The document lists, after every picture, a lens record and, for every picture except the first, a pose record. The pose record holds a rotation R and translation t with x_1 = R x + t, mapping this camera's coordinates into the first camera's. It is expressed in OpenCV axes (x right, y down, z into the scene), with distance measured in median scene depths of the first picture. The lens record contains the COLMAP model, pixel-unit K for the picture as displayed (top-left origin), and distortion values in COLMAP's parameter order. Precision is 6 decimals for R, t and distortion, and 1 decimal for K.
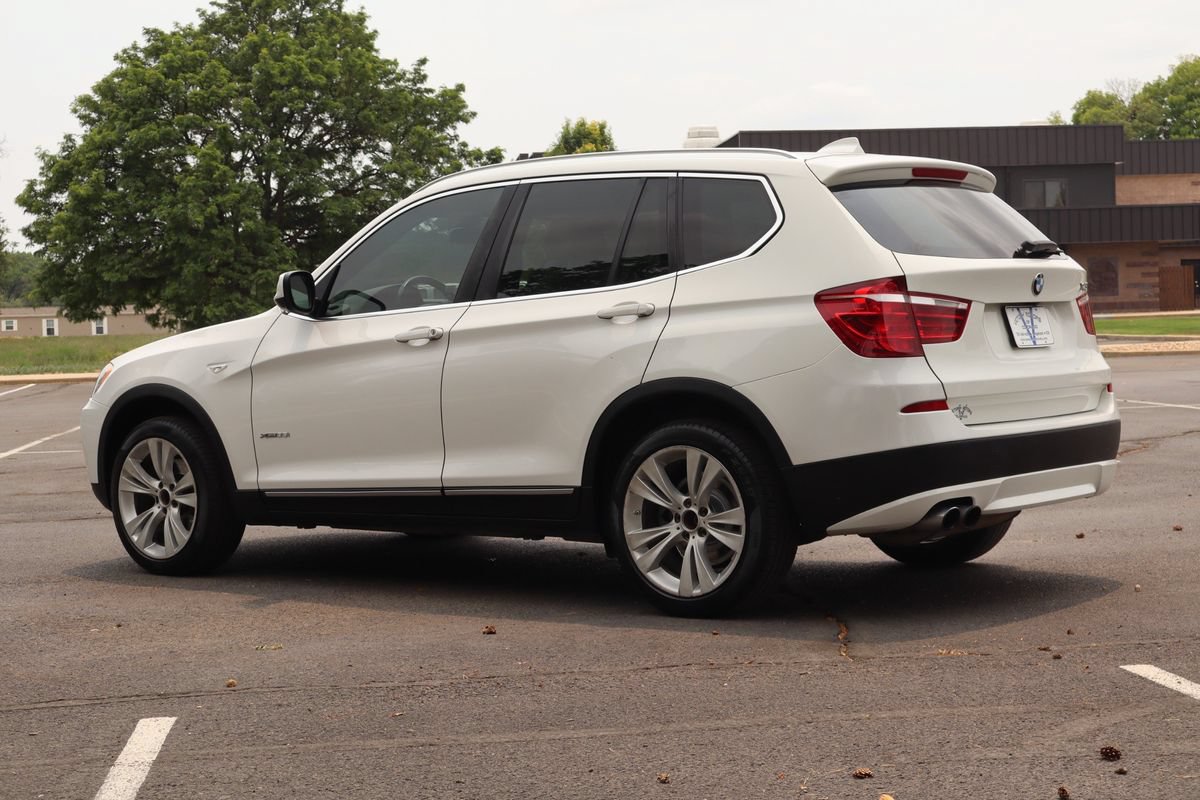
lens RADIAL K [[2050.1, 0, 547.5], [0, 2050.1, 396.7], [0, 0, 1]] dist [0.044406, 0.000000]
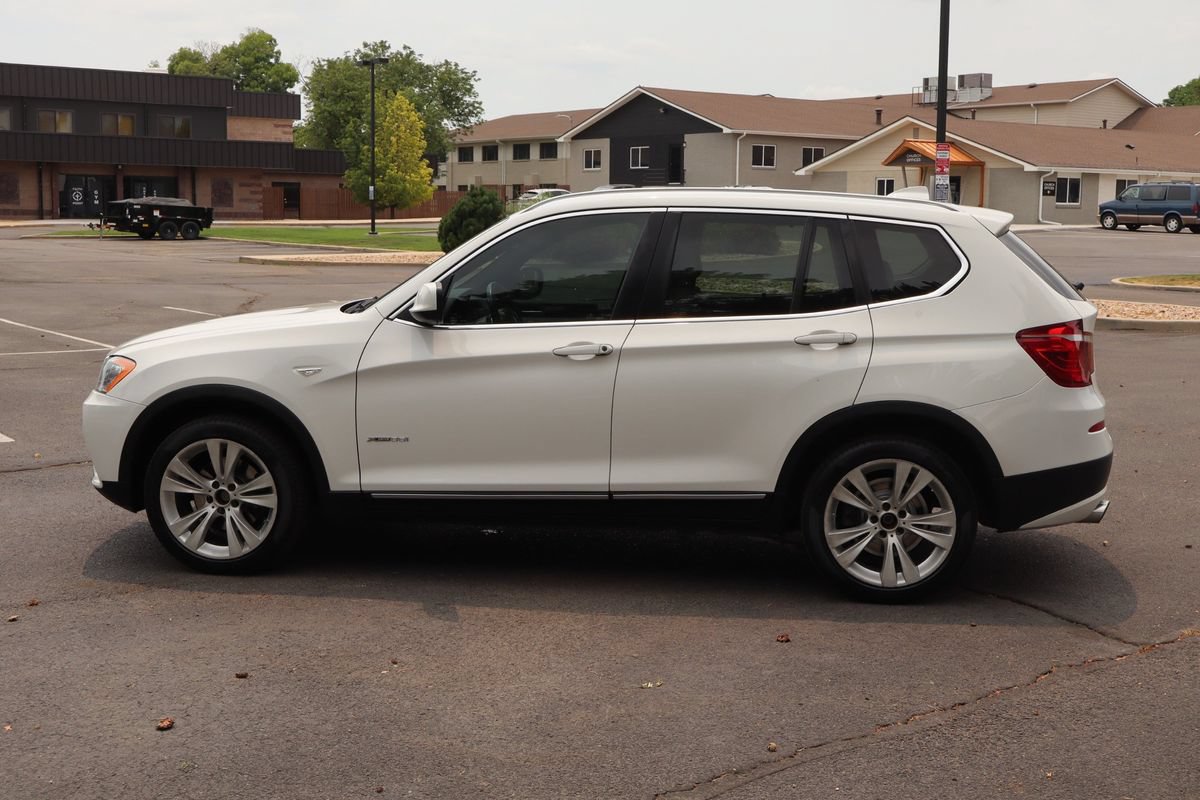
lens RADIAL K [[1500.4, 0, 581.7], [0, 1500.4, 395.1], [0, 0, 1]] dist [0.010744, 0.000000]
pose [[0.850370, -0.026943, 0.525496, -0.504474], [-0.016710, 0.996802, 0.078148, -0.071984], [-0.525921, -0.075236, 0.847200, 0.359221]]
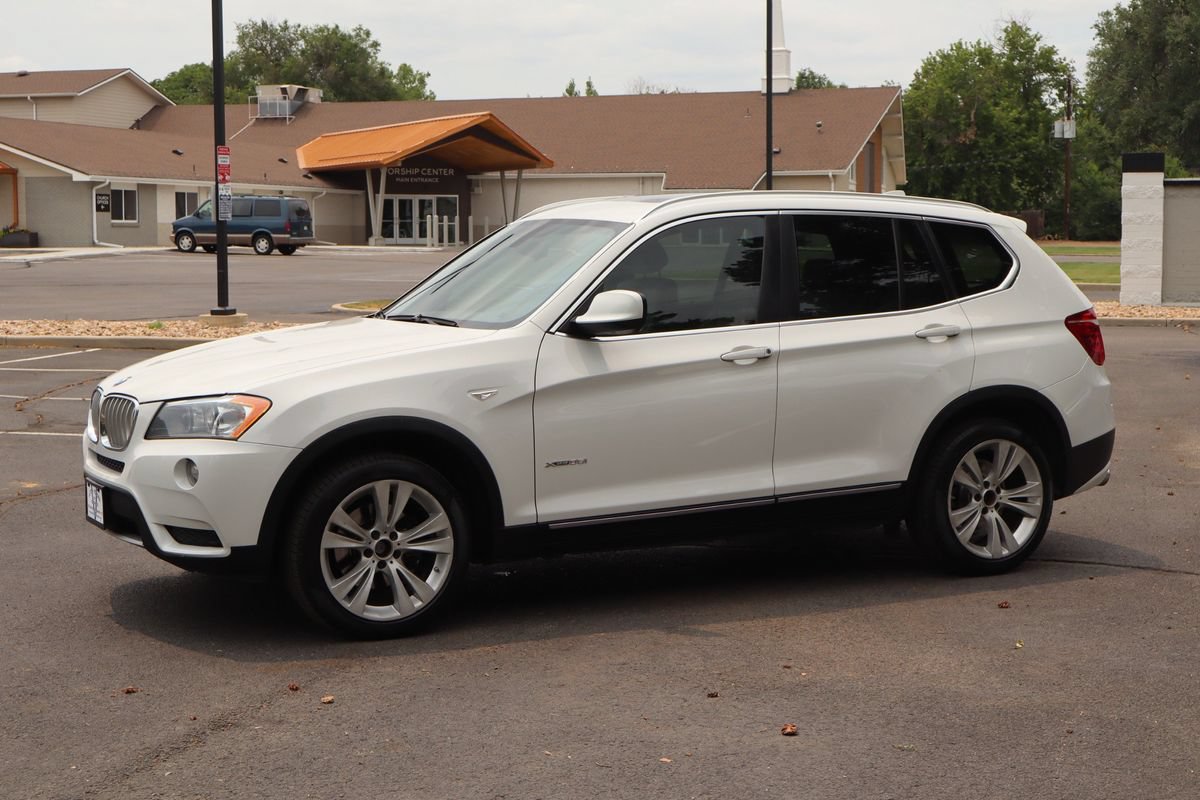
lens RADIAL K [[1945.8, 0, 600.2], [0, 1945.8, 398.9], [0, 0, 1]] dist [0.021940, 0.000000]
pose [[0.382373, -0.048304, 0.922745, -1.079377], [0.022755, 0.998822, 0.042857, -0.055088], [-0.923728, 0.004609, 0.383021, 0.731640]]
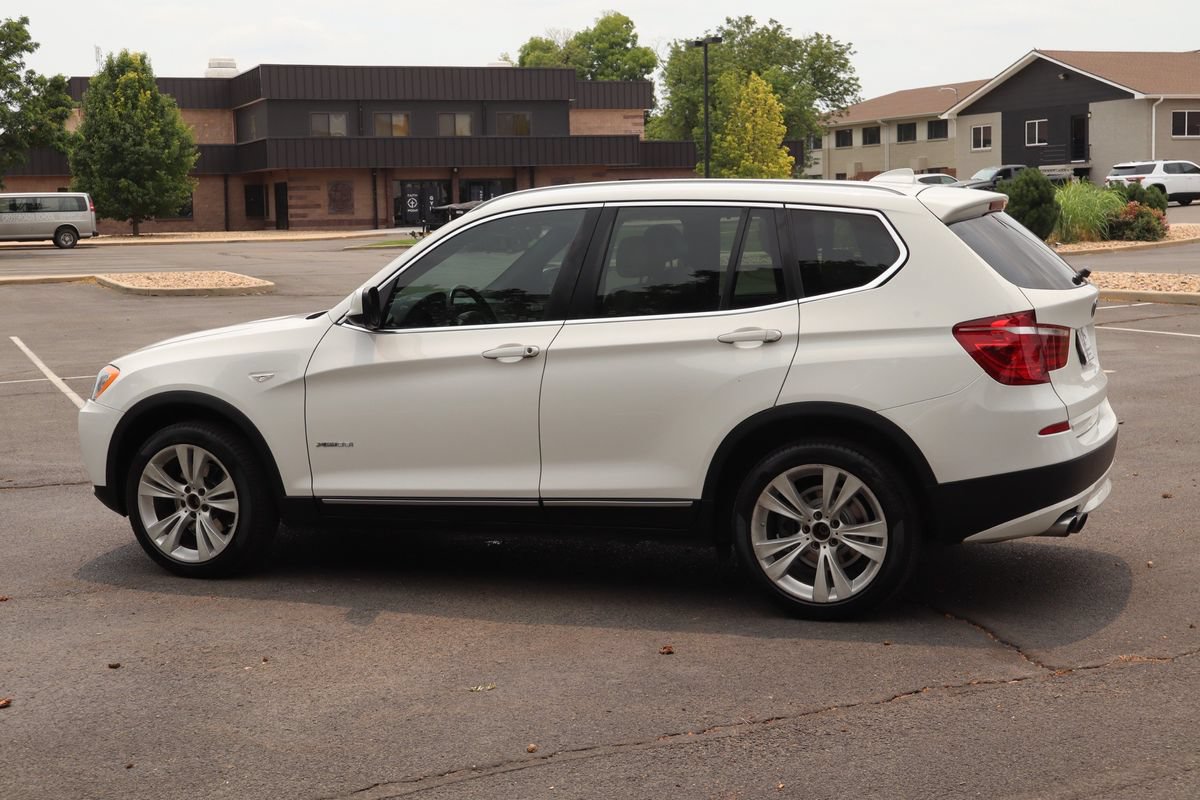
lens RADIAL K [[1702.9, 0, 566.3], [0, 1702.9, 398.9], [0, 0, 1]] dist [0.018413, 0.000000]
pose [[0.955985, -0.029142, 0.291964, -0.306843], [0.008972, 0.997494, 0.070186, -0.071032], [-0.293277, -0.064478, 0.953851, 0.178415]]
